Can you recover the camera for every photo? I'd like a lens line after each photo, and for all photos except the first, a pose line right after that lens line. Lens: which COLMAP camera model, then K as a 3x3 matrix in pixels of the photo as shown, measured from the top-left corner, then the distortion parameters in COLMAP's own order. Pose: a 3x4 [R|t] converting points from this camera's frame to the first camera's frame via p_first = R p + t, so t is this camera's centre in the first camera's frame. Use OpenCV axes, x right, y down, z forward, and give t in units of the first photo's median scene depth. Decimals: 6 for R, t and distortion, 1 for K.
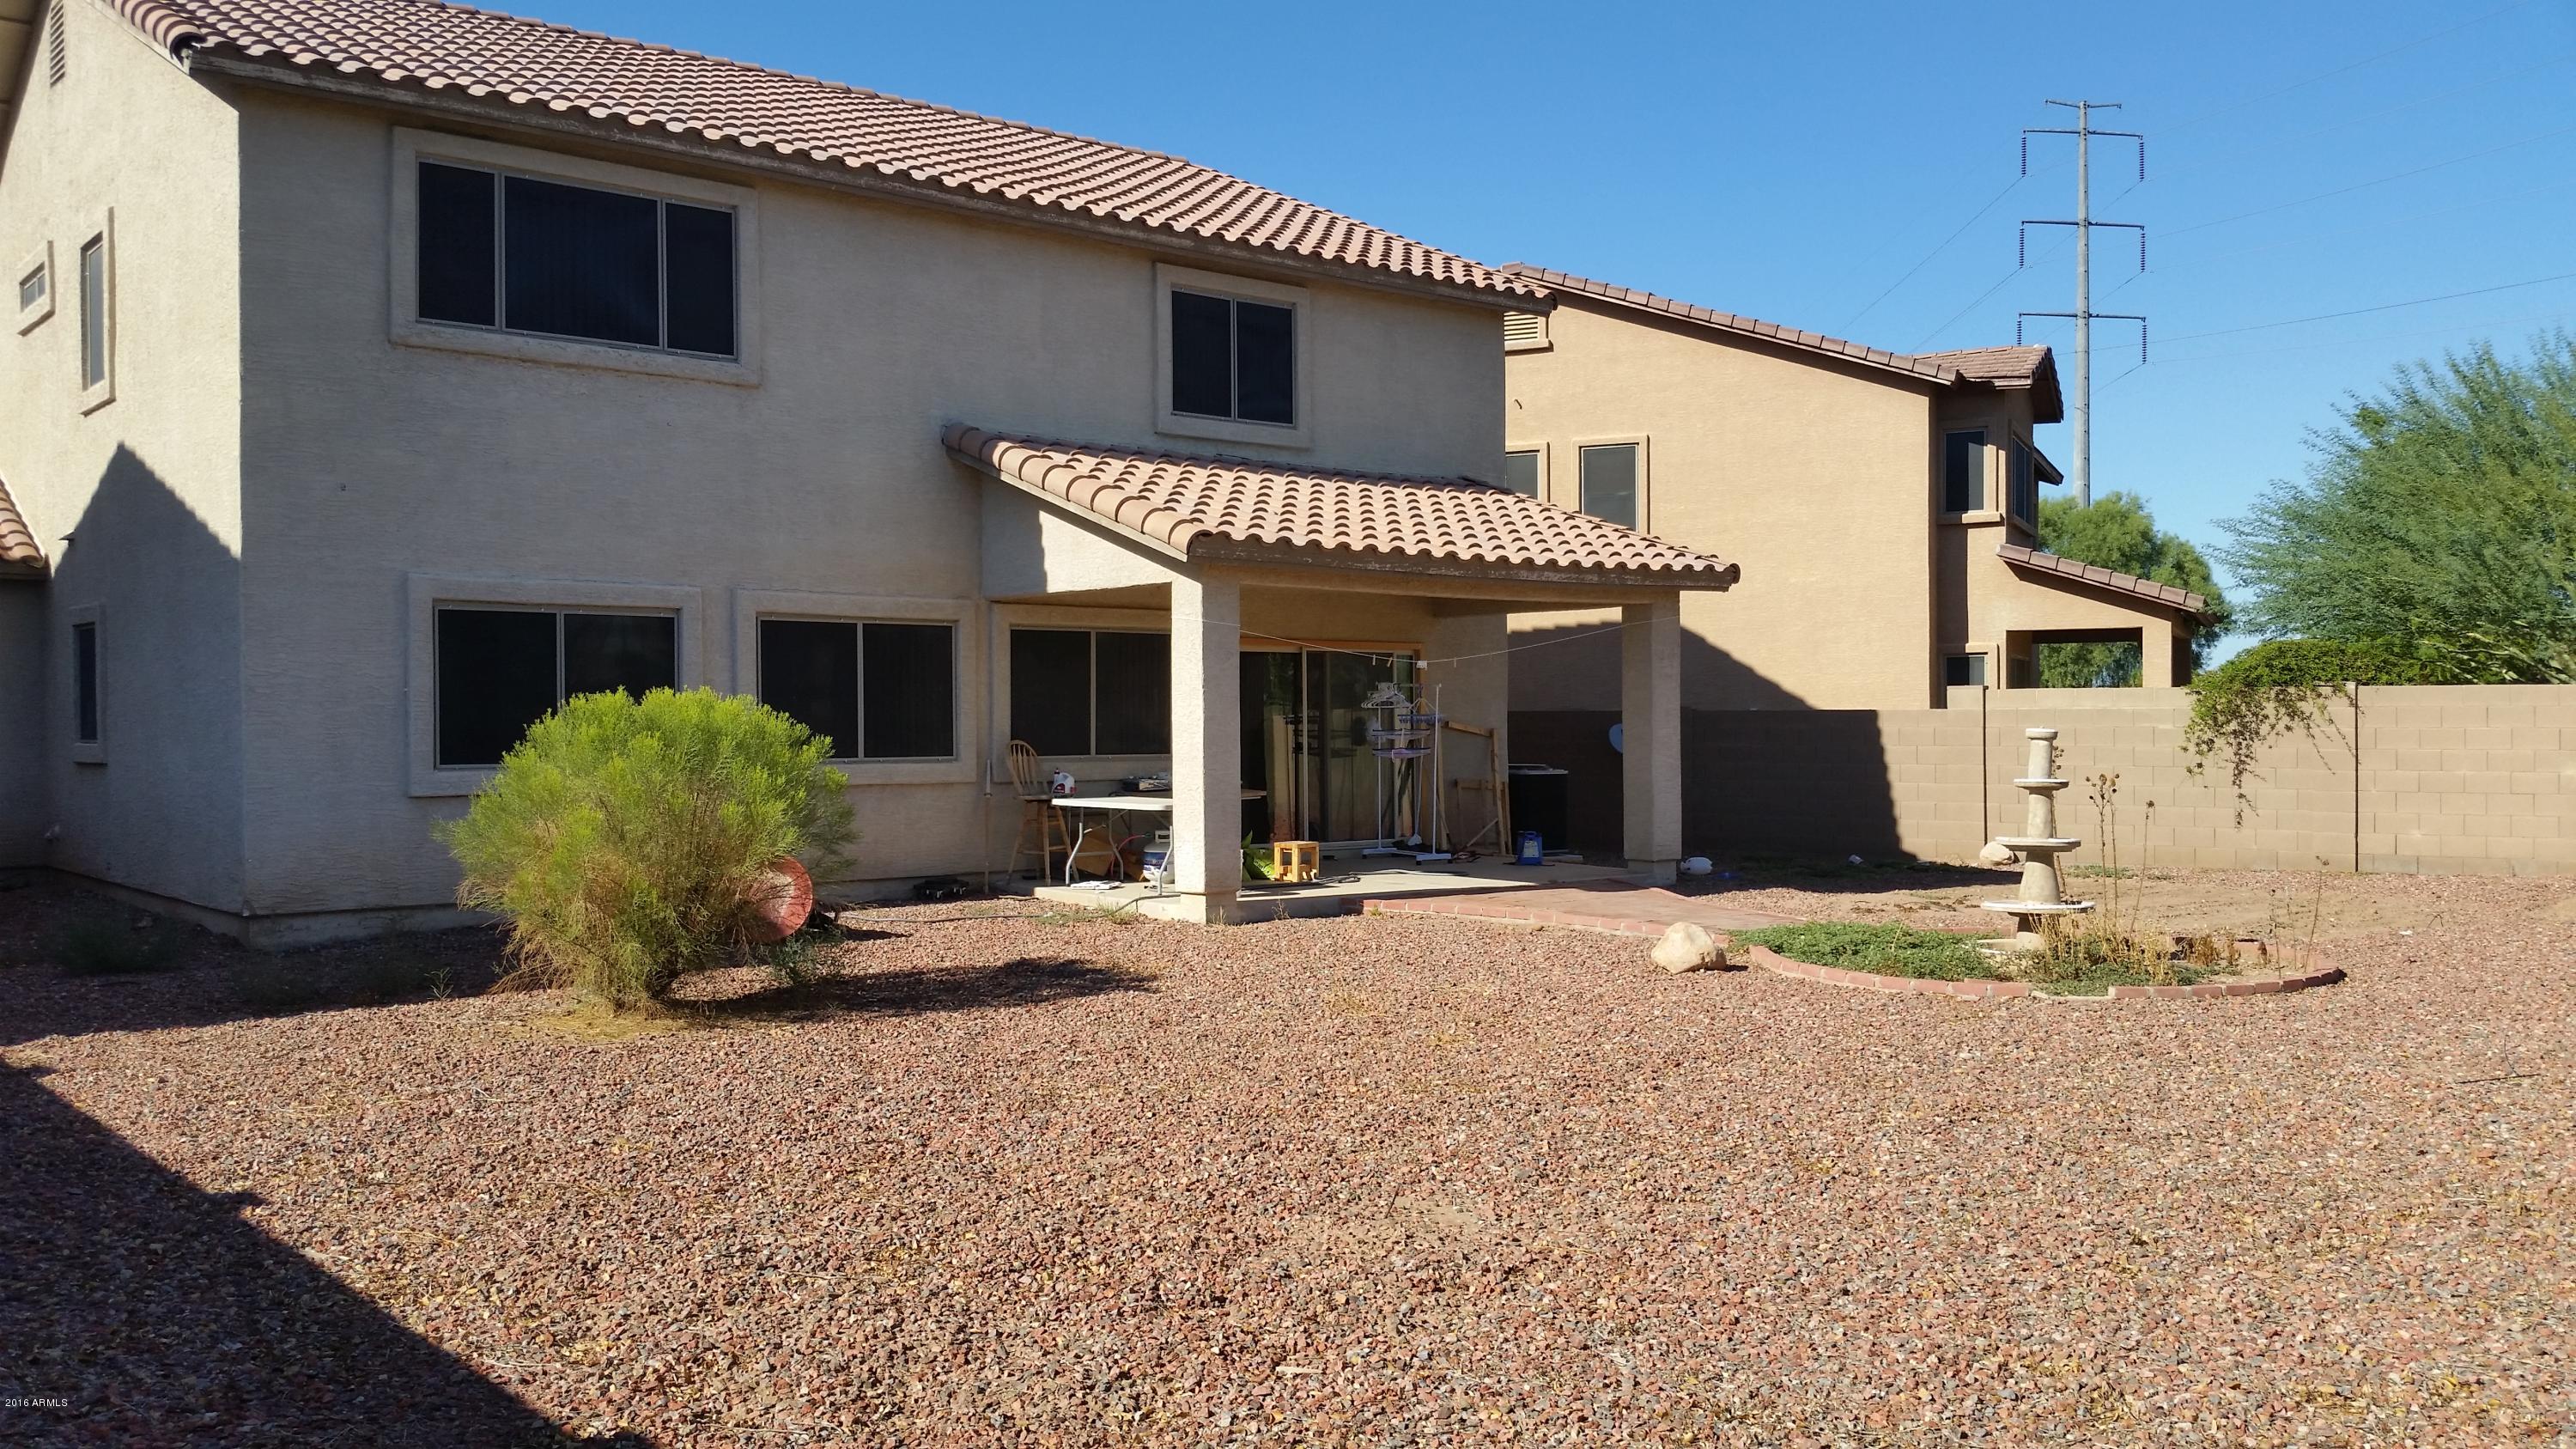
lens RADIAL K [[2111.6, 0, 1288.0], [0, 2111.6, 724.5], [0, 0, 1]] dist [0.182330, -0.371450]
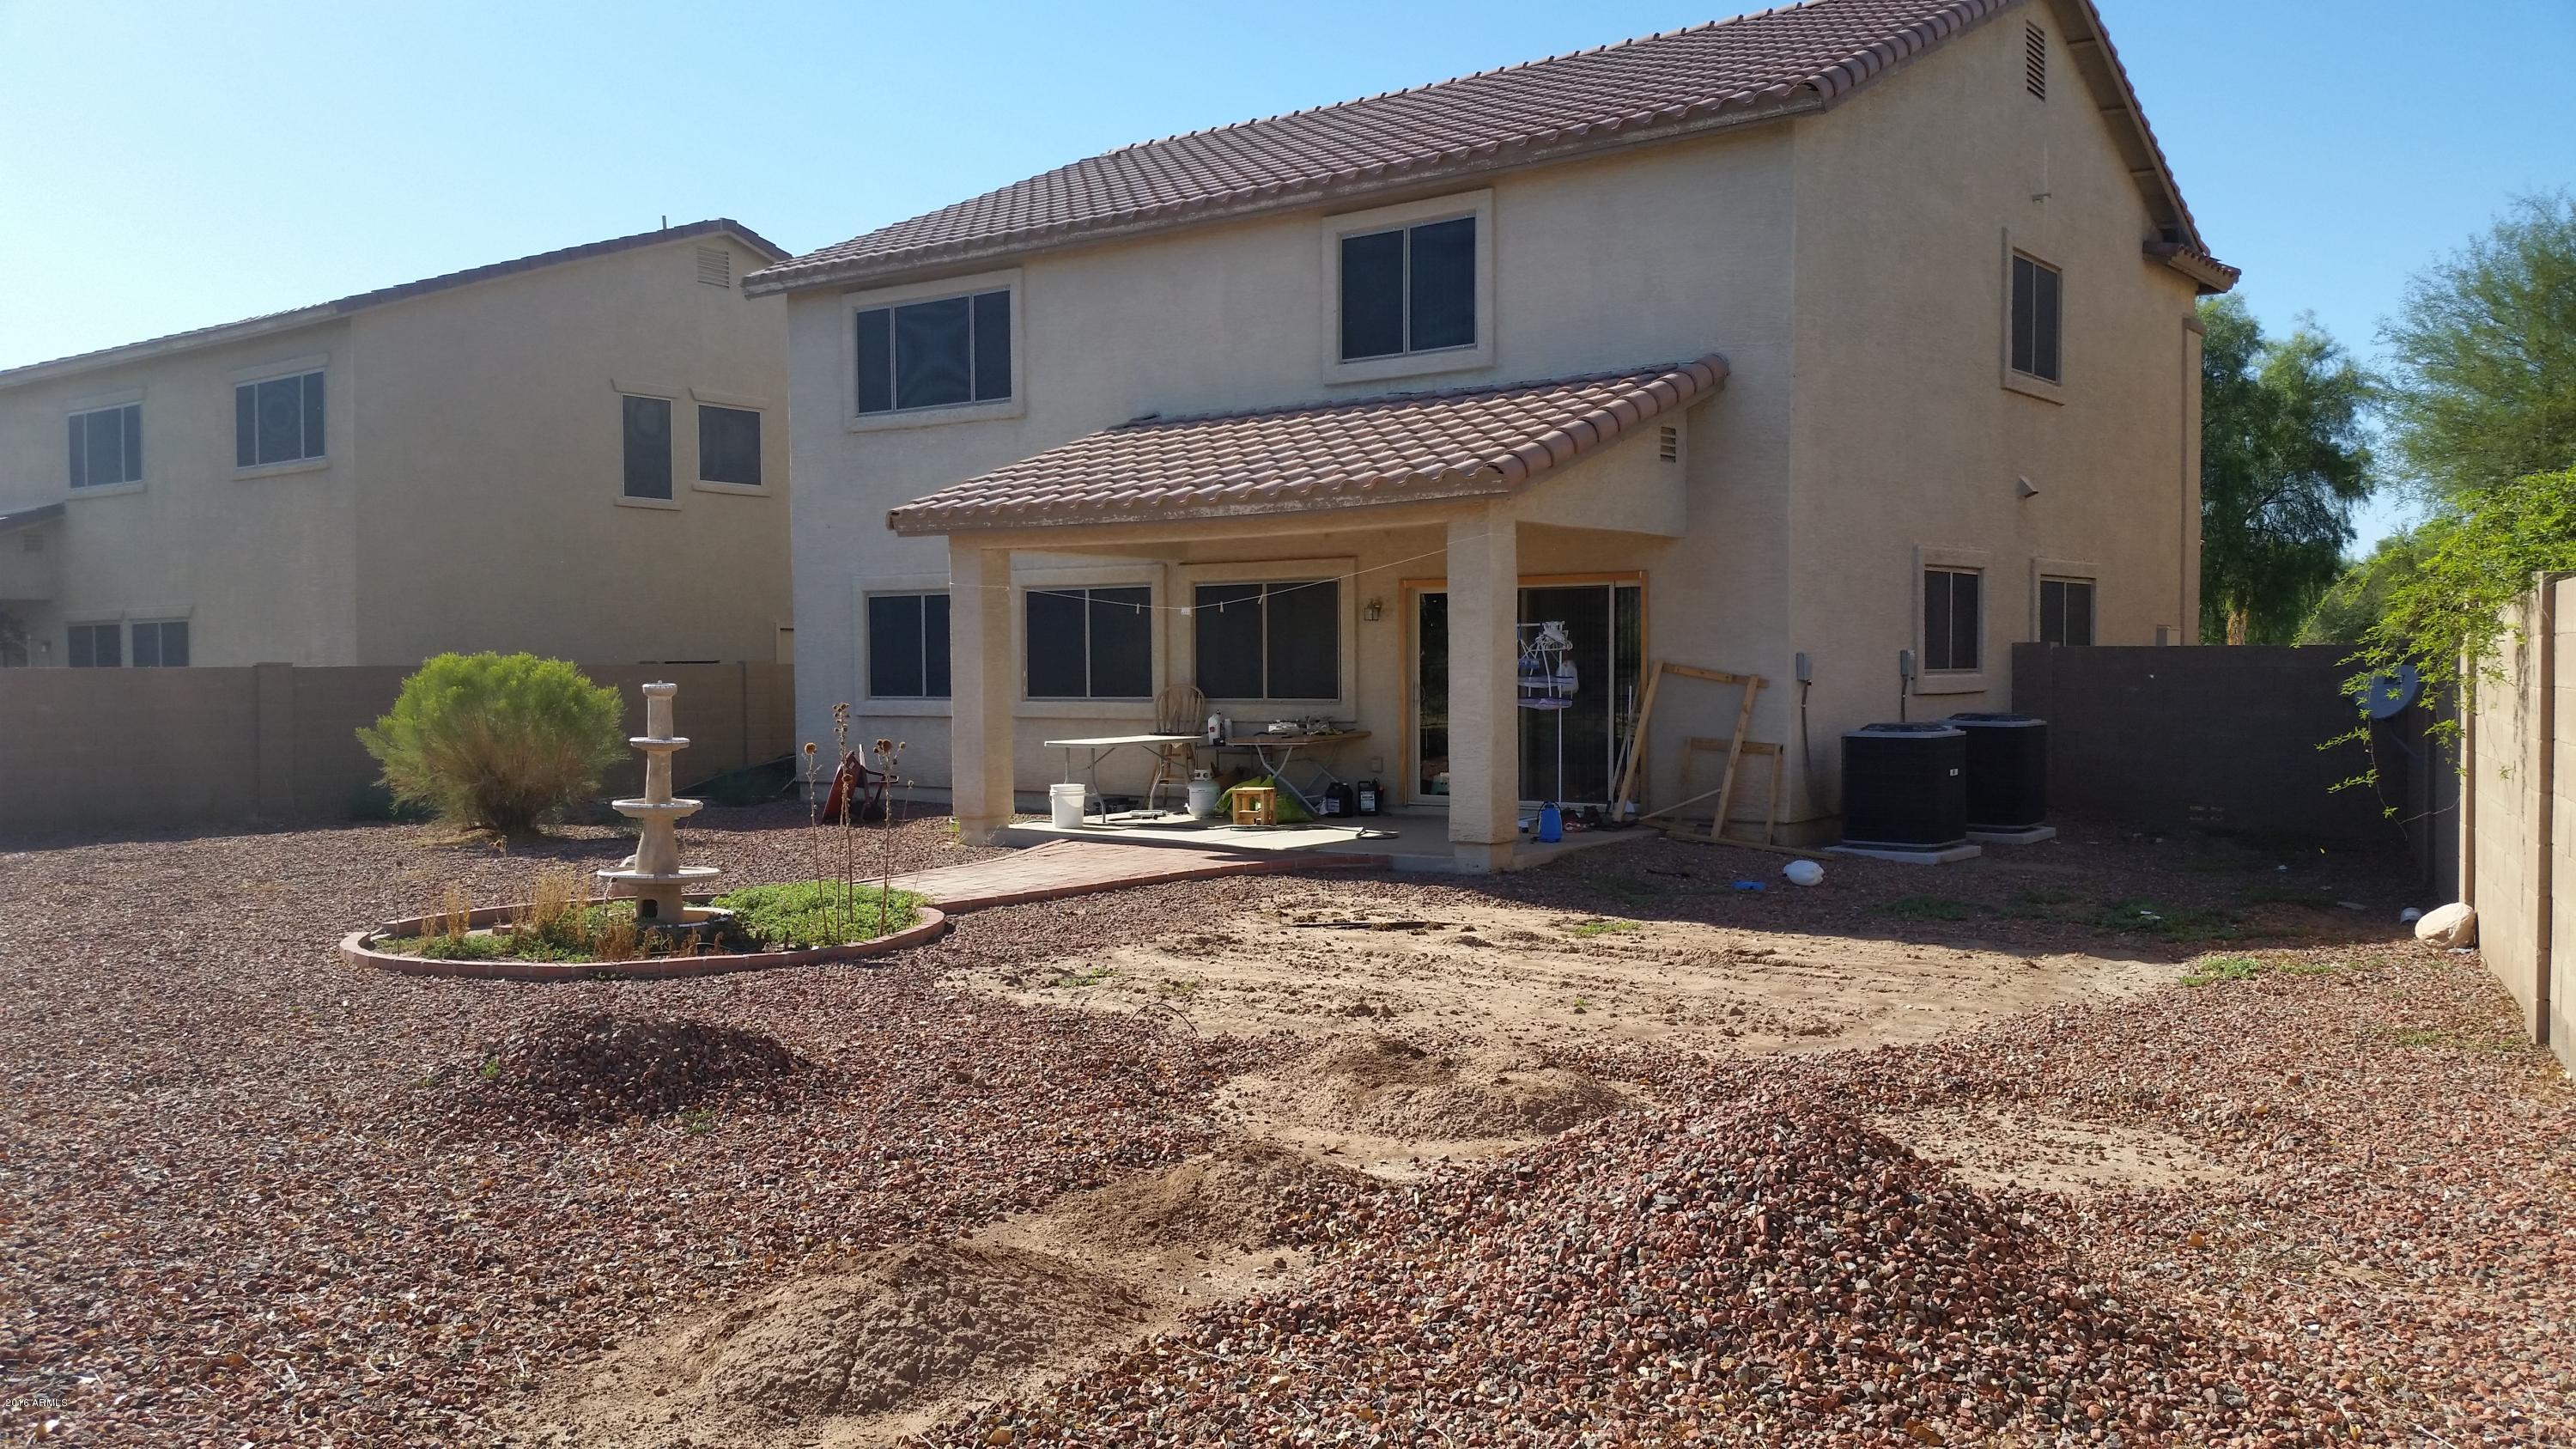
lens RADIAL K [[2111.6, 0, 1288.0], [0, 2111.6, 724.5], [0, 0, 1]] dist [0.182330, -0.371450]
pose [[0.192689, 0.028740, -0.980839, 1.088394], [0.001452, 0.999562, 0.029574, -0.005283], [0.981259, -0.007123, 0.192562, 0.906644]]
